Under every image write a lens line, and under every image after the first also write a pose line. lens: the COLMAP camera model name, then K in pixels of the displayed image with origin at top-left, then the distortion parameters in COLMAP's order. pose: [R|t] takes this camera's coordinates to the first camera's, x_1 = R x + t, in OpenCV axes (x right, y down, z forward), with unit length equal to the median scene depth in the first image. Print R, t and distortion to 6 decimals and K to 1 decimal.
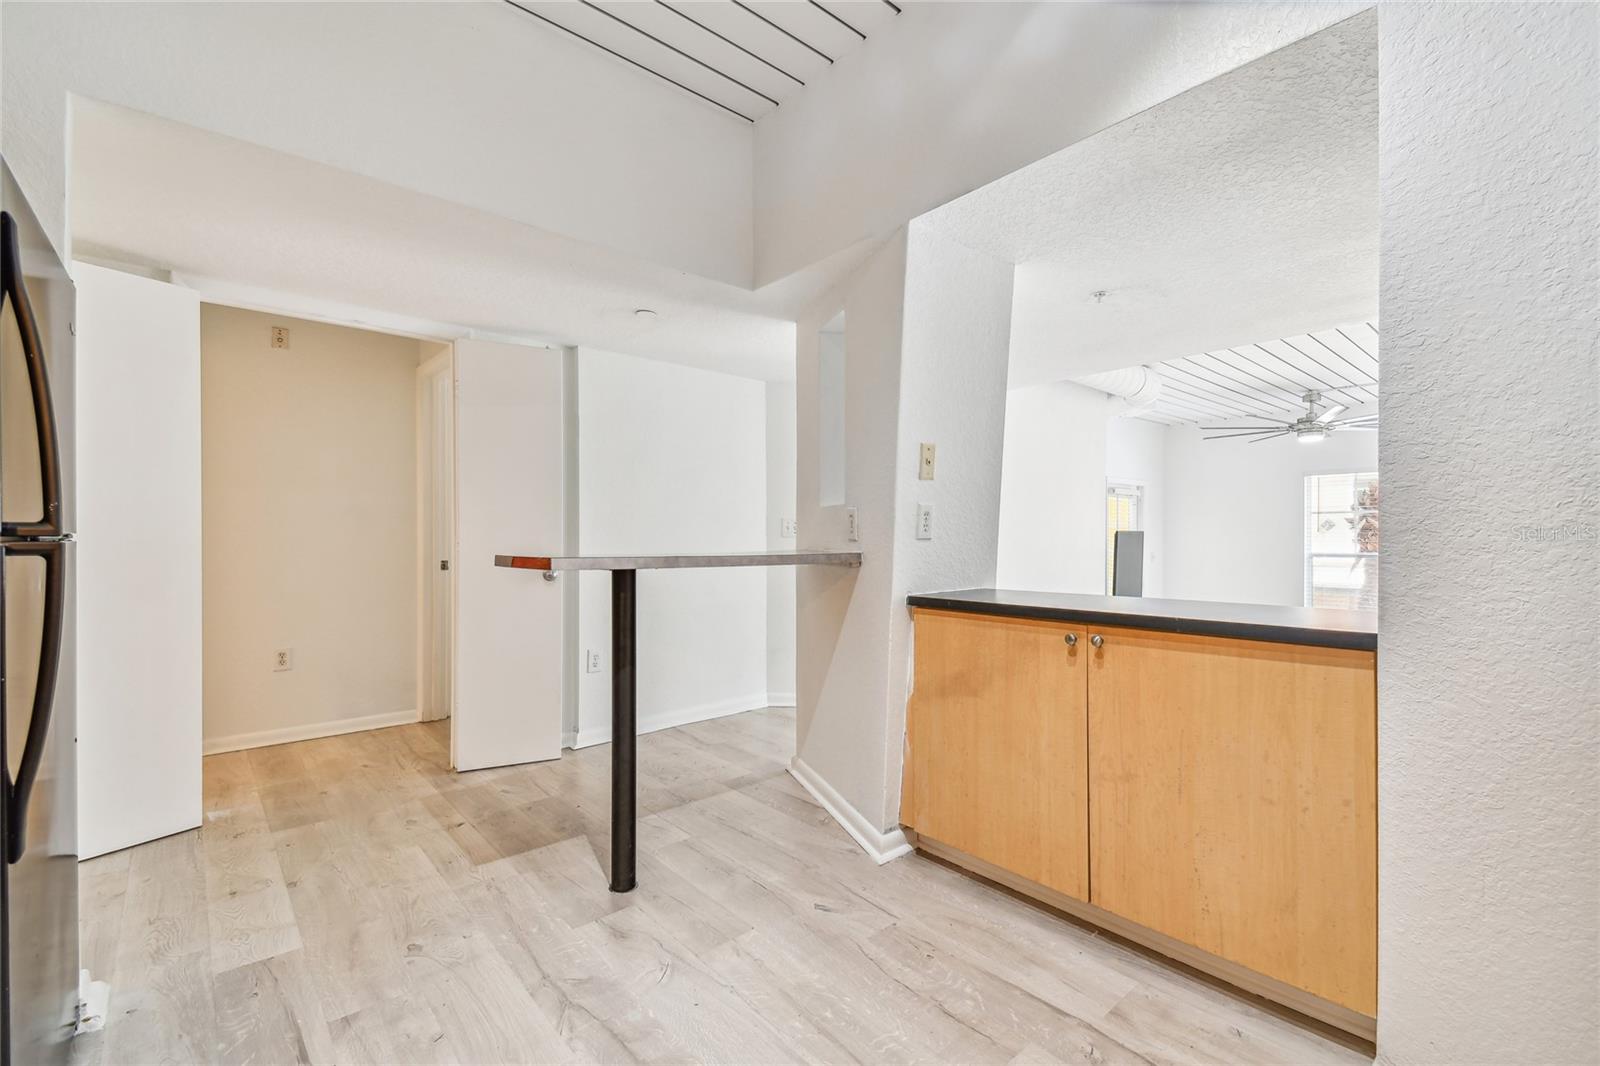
lens RADIAL K [[703.0, 0, 801.9], [0, 703.0, 537.8], [0, 0, 1]] dist [0.036219, -0.012572]
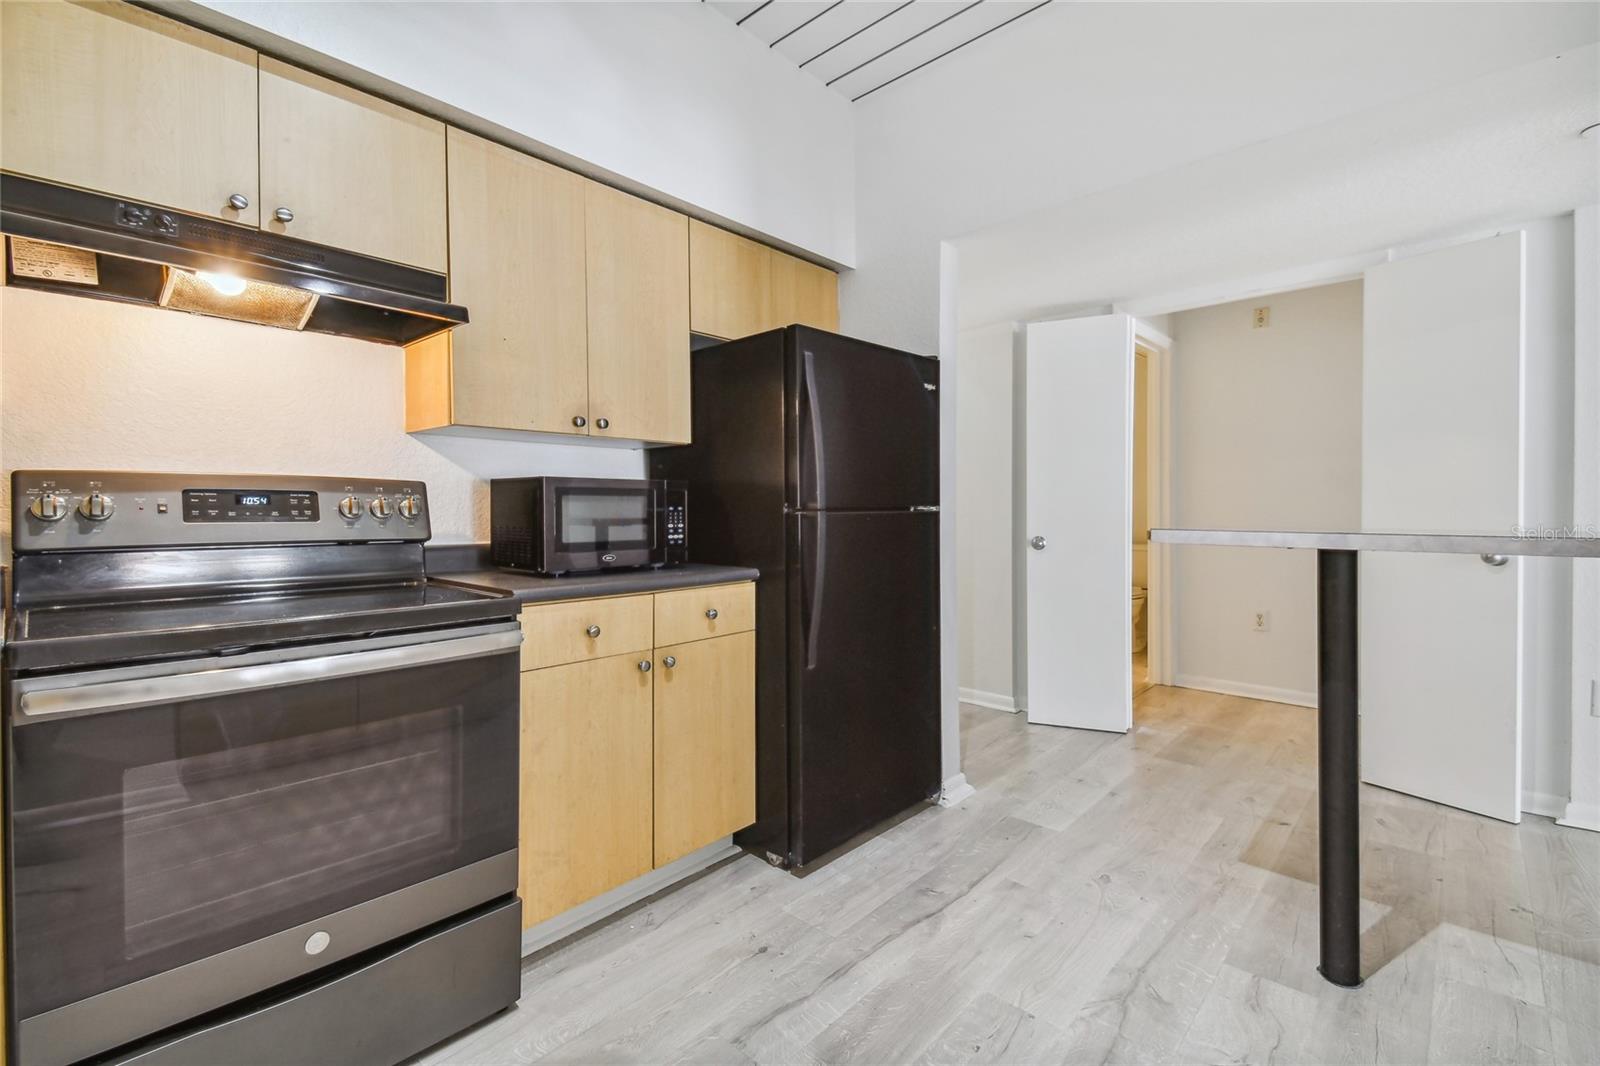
lens RADIAL K [[703.0, 0, 813.9], [0, 703.0, 521.0], [0, 0, 1]] dist [0.036219, -0.012572]
pose [[0.122963, 0.016349, -0.992277, 0.399206], [0.006462, 0.999830, 0.017274, -0.001961], [0.992390, -0.008536, 0.122836, 0.346894]]
